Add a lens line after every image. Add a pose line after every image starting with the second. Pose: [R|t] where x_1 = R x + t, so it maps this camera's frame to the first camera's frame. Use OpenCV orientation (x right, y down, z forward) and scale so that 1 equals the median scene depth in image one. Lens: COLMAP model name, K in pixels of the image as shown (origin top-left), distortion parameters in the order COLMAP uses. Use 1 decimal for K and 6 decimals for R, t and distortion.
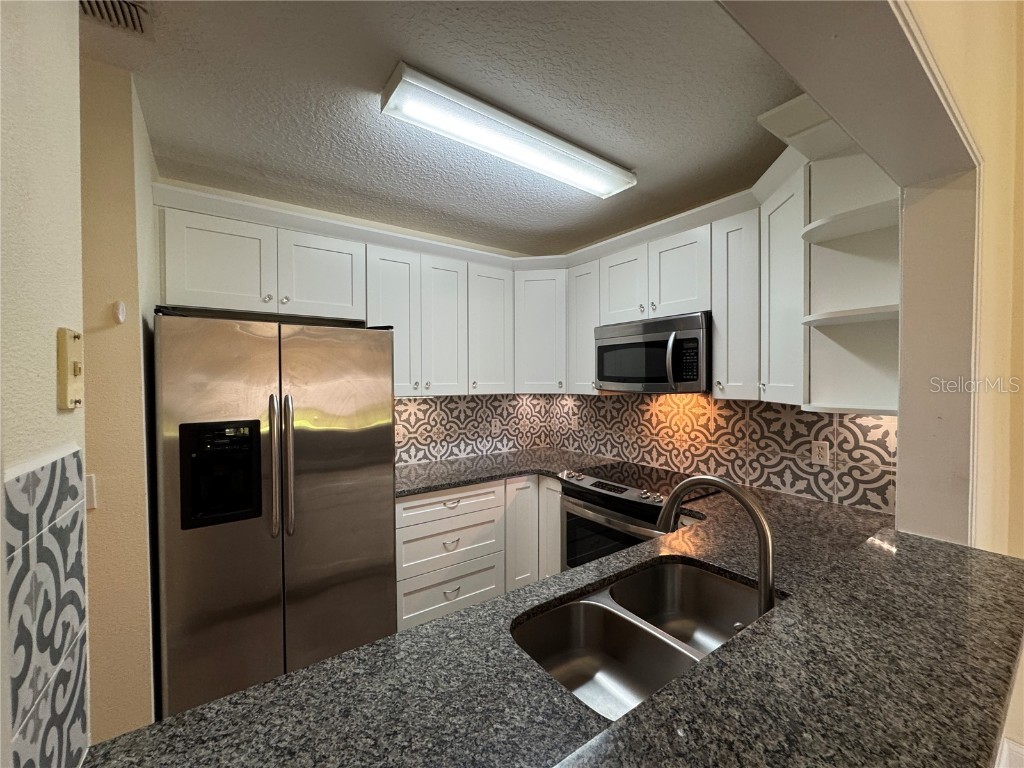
lens RADIAL K [[410.4, 0, 511.9], [0, 410.4, 384.5], [0, 0, 1]] dist [-0.002412, -0.000321]
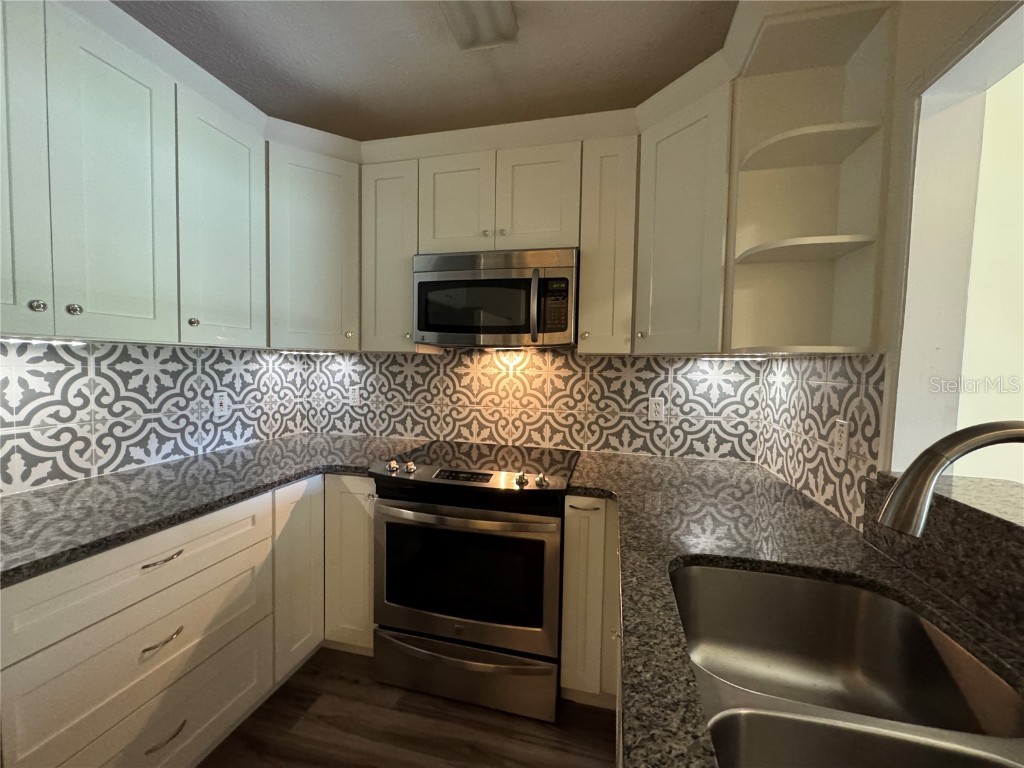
lens RADIAL K [[410.4, 0, 511.2], [0, 410.4, 385.7], [0, 0, 1]] dist [-0.002412, -0.000321]
pose [[0.759348, -0.014414, 0.650525, -0.128314], [-0.014988, 0.999102, 0.039633, 0.053264], [-0.650512, -0.039845, 0.758450, 0.335702]]
